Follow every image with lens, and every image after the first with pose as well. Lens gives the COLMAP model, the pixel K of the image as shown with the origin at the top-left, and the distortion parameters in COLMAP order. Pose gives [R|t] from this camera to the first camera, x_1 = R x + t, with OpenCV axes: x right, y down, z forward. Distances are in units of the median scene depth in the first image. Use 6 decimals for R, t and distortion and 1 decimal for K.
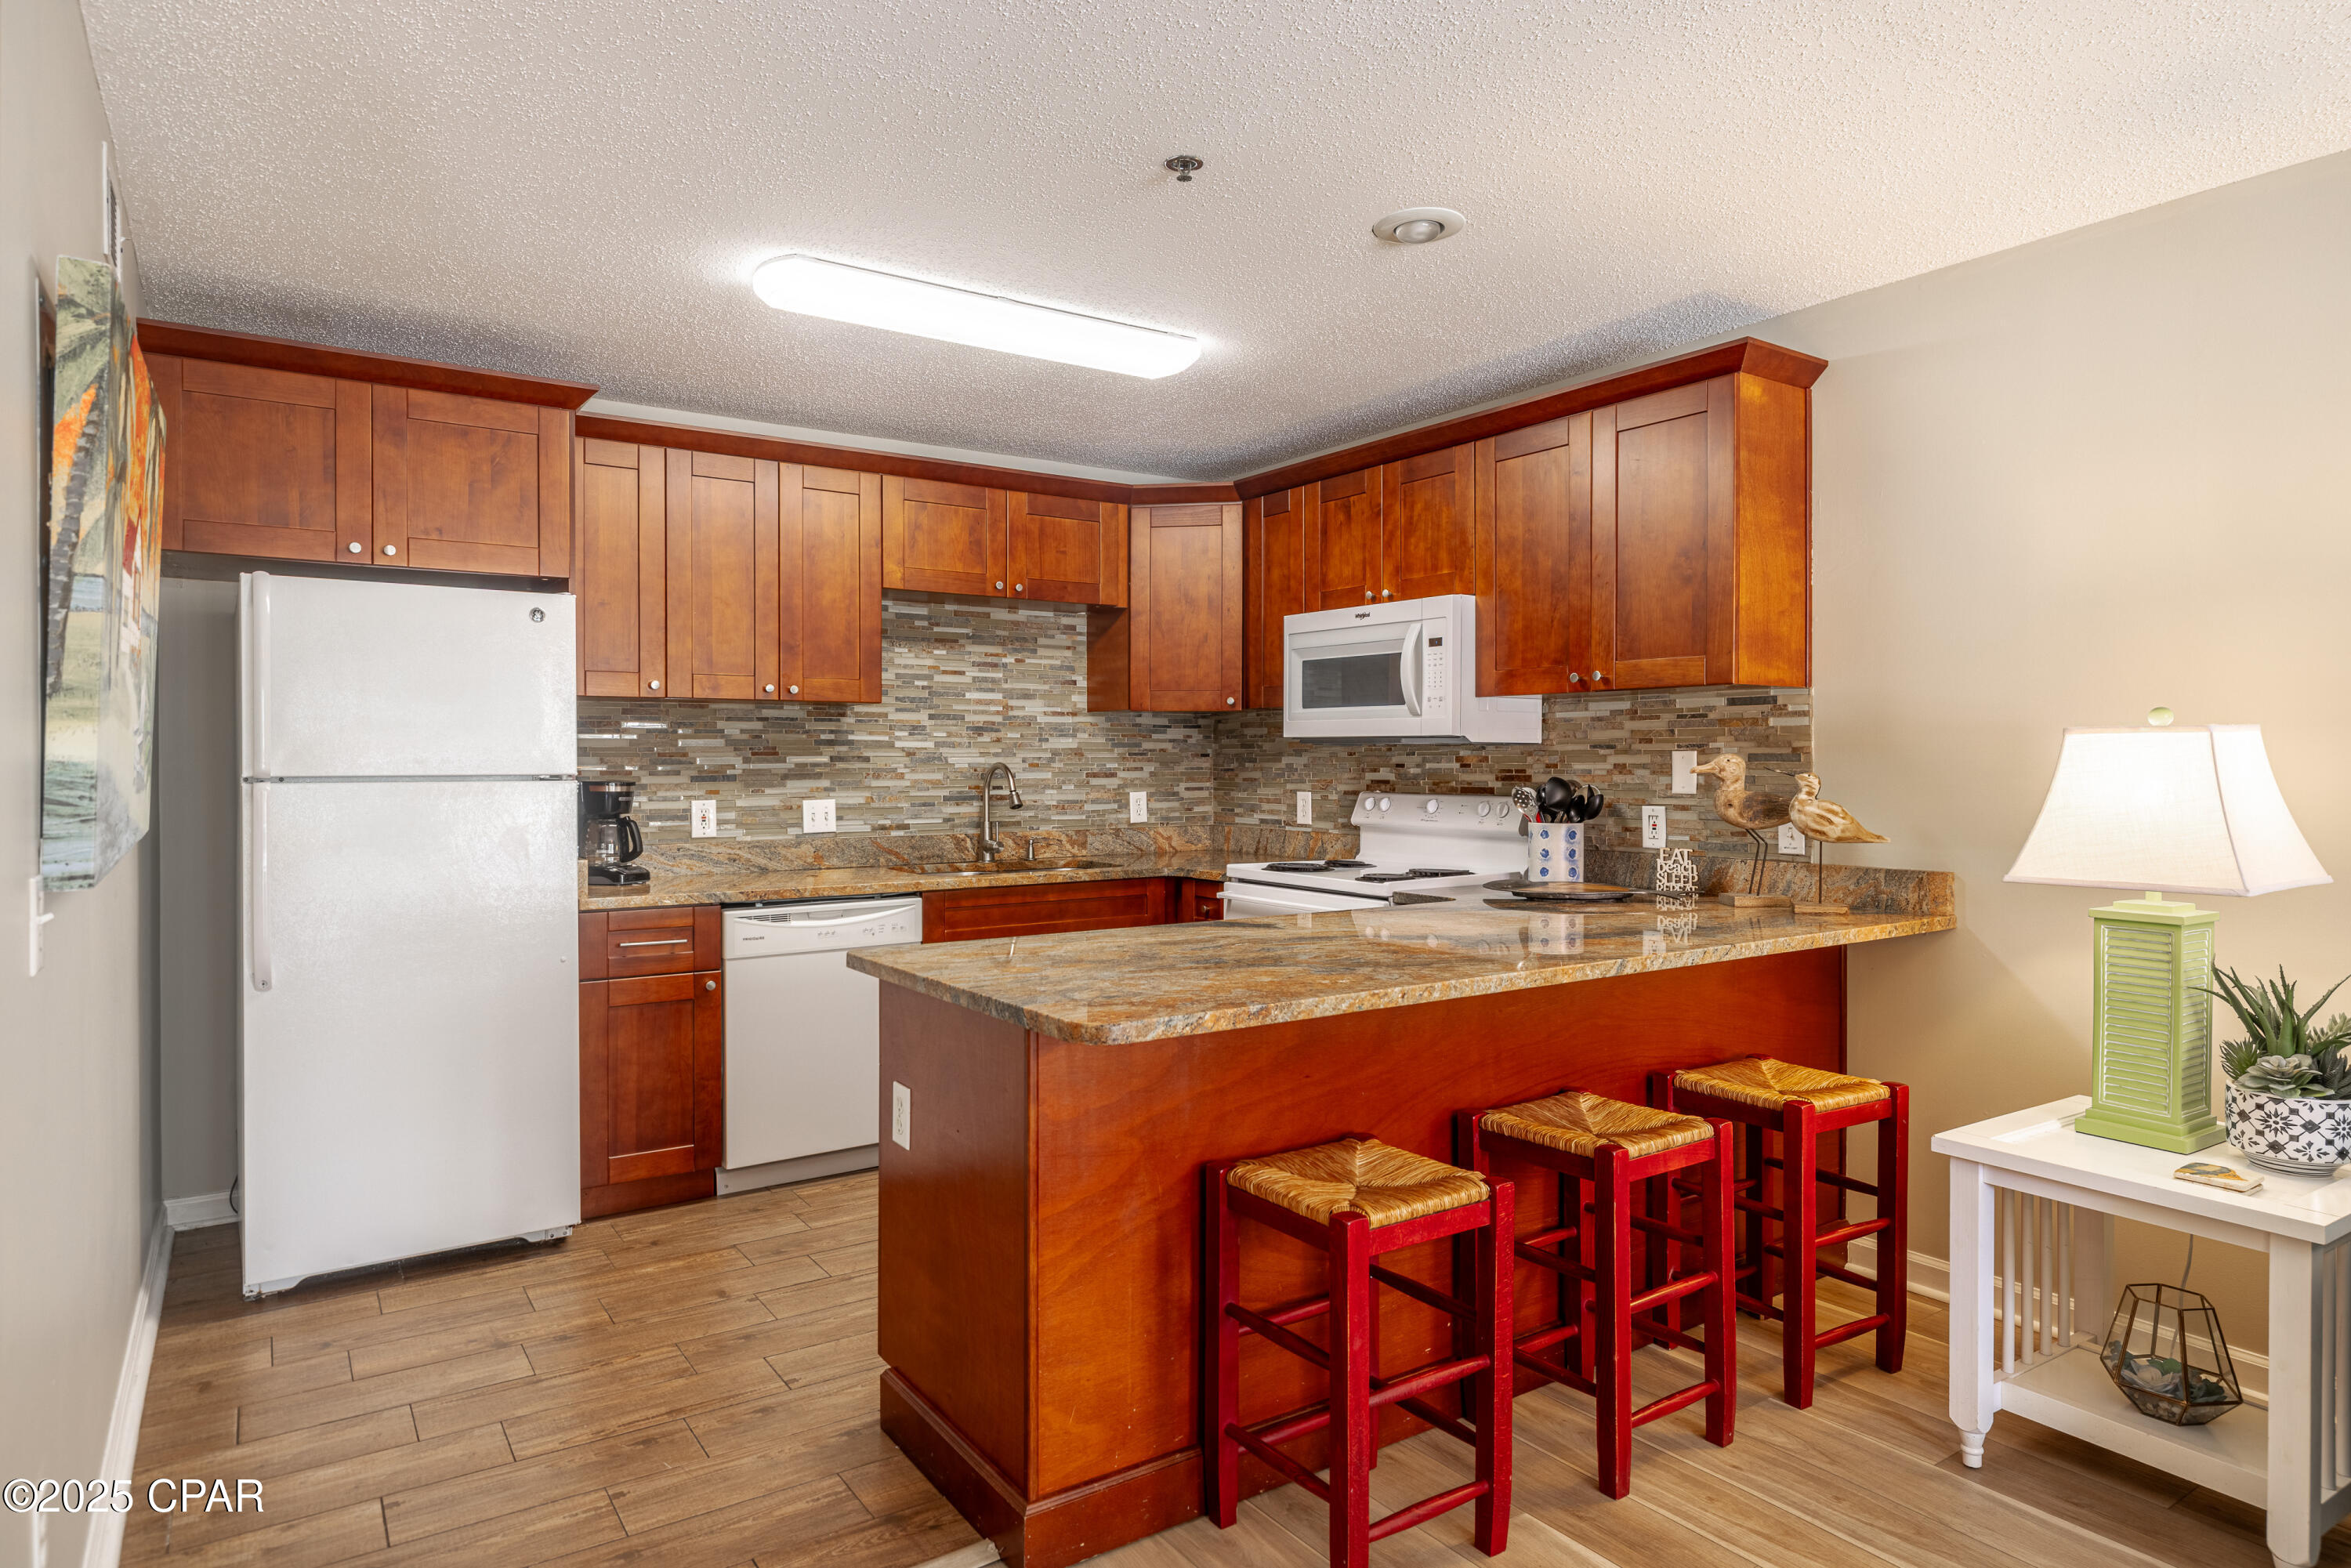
lens RADIAL K [[1356.4, 0, 1175.5], [0, 1356.4, 784.0], [0, 0, 1]] dist [0.000126, 0.000058]
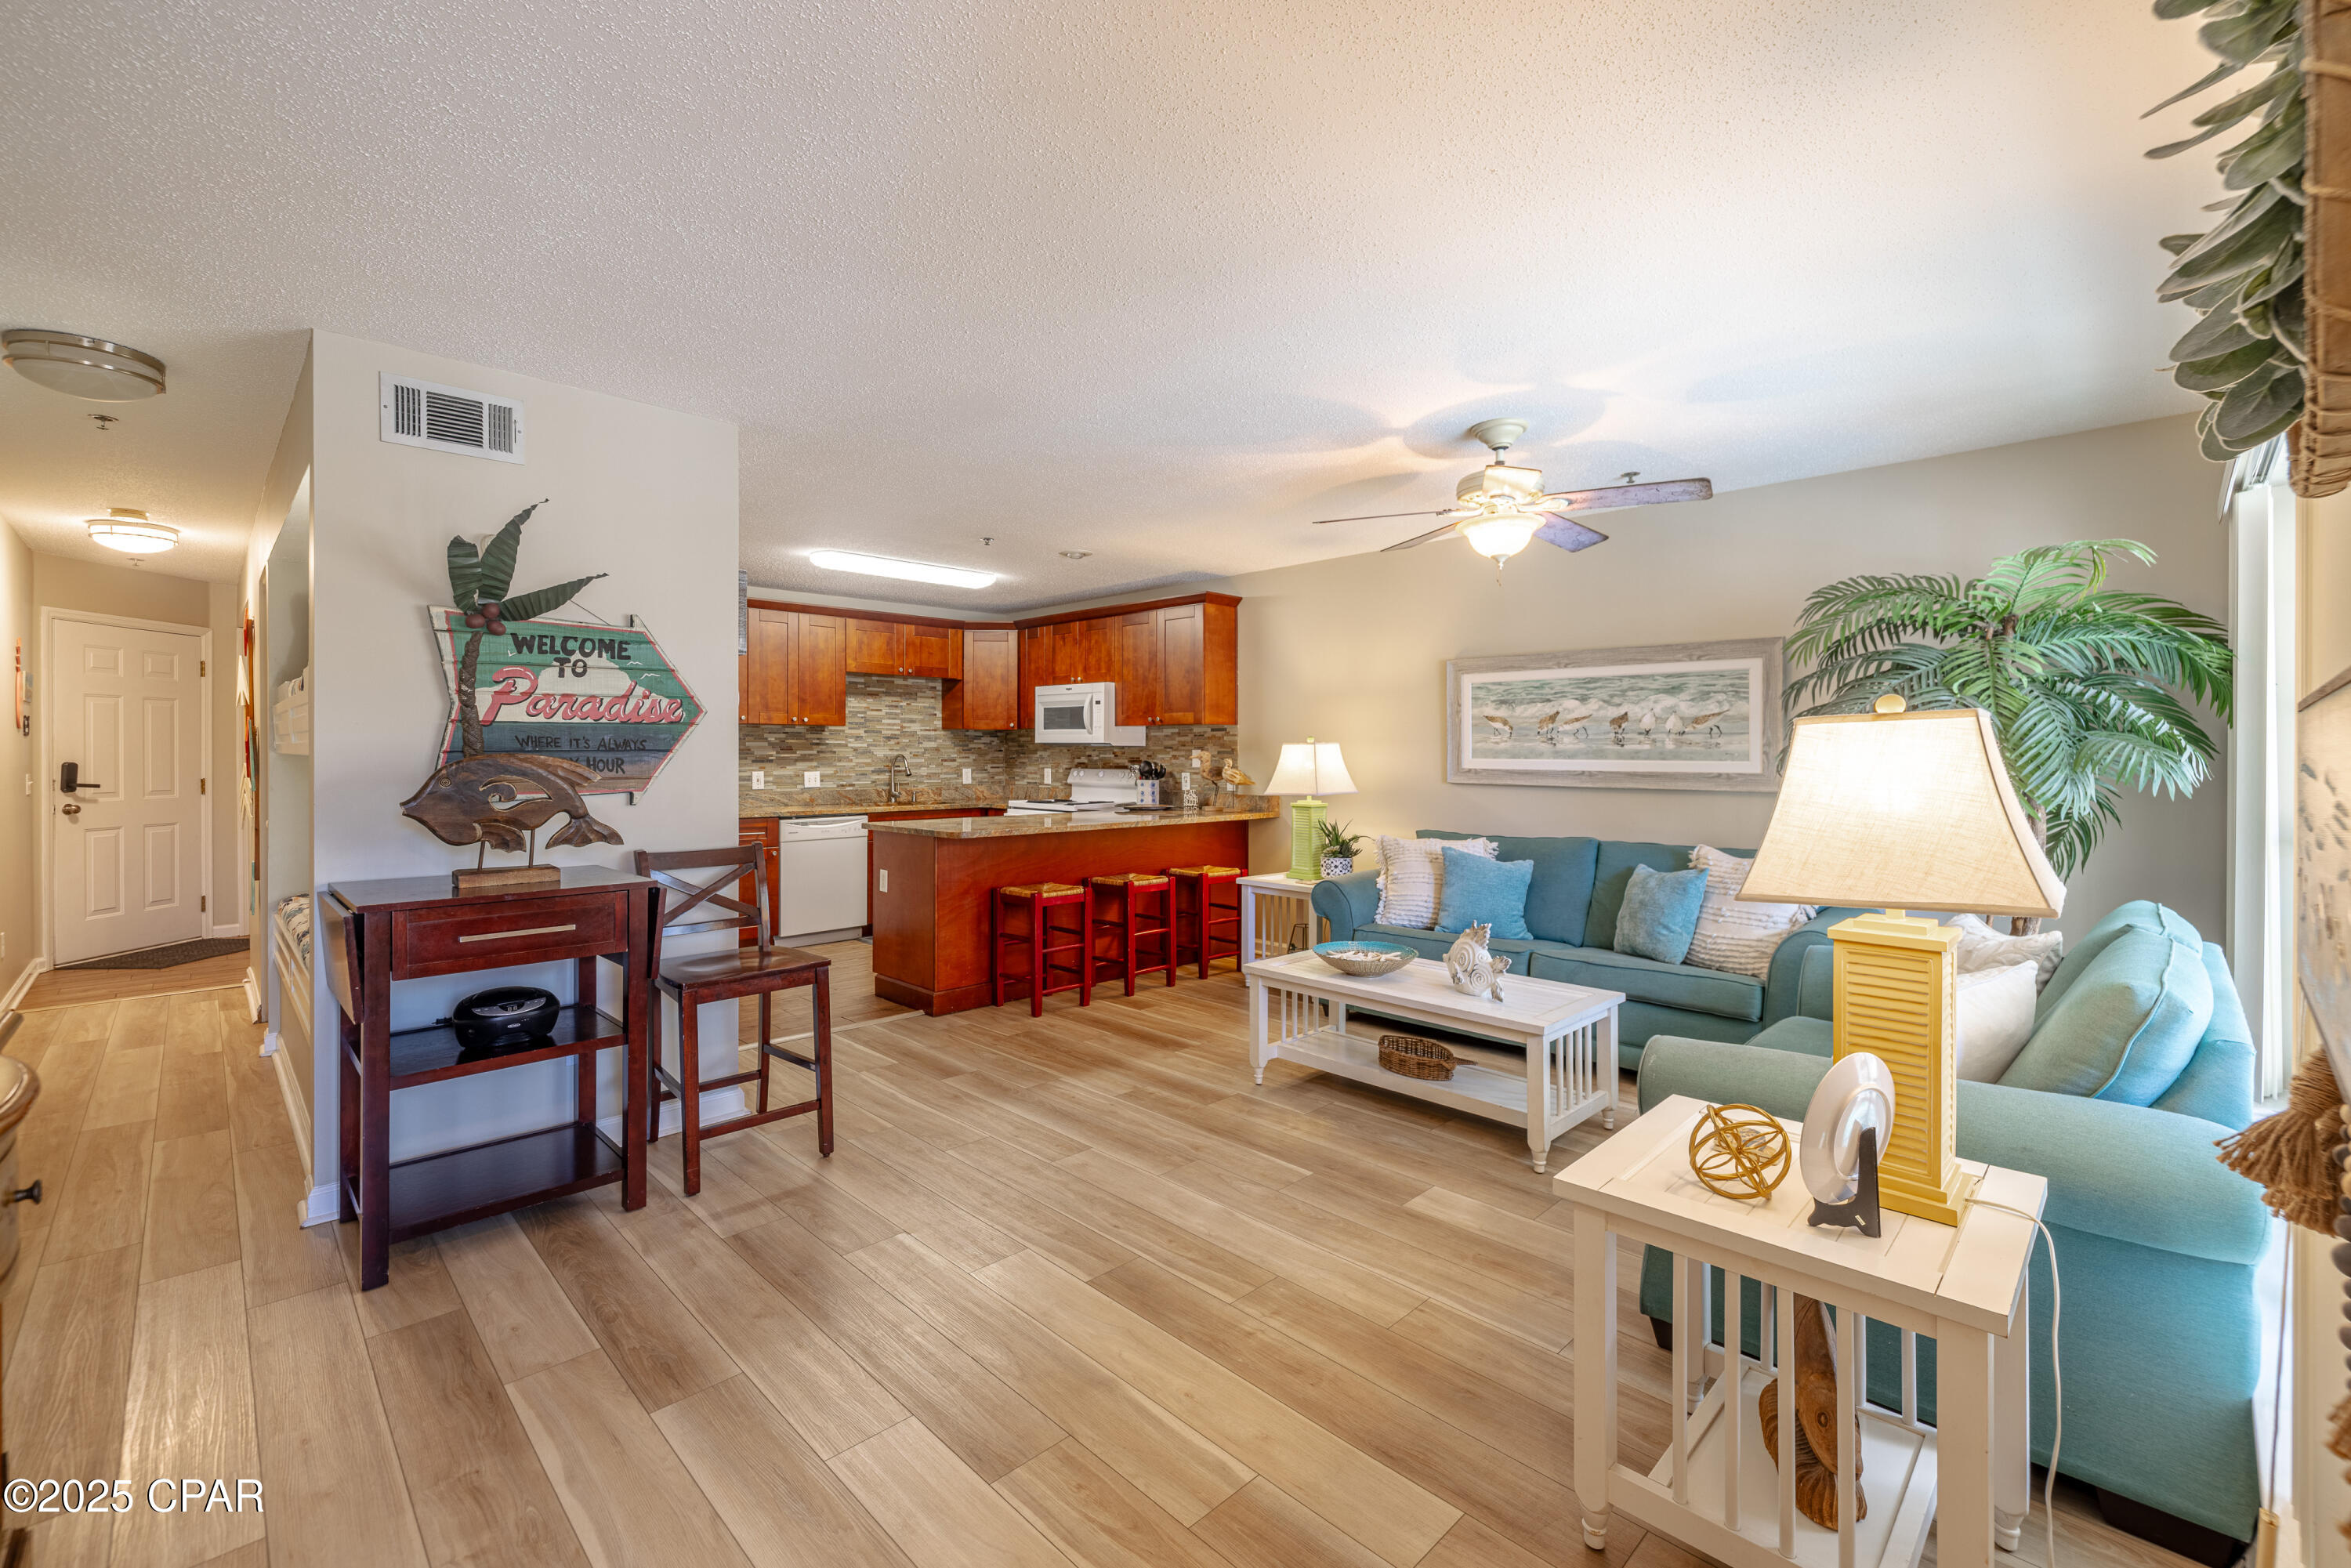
lens RADIAL K [[1031.8, 0, 1109.8], [0, 1031.8, 756.7], [0, 0, 1]] dist [0.000110, 0.000020]
pose [[0.993221, 0.002510, 0.116212, 0.006536], [-0.000750, 0.999884, -0.015182, 0.013327], [-0.116236, 0.014992, 0.993108, -0.665356]]
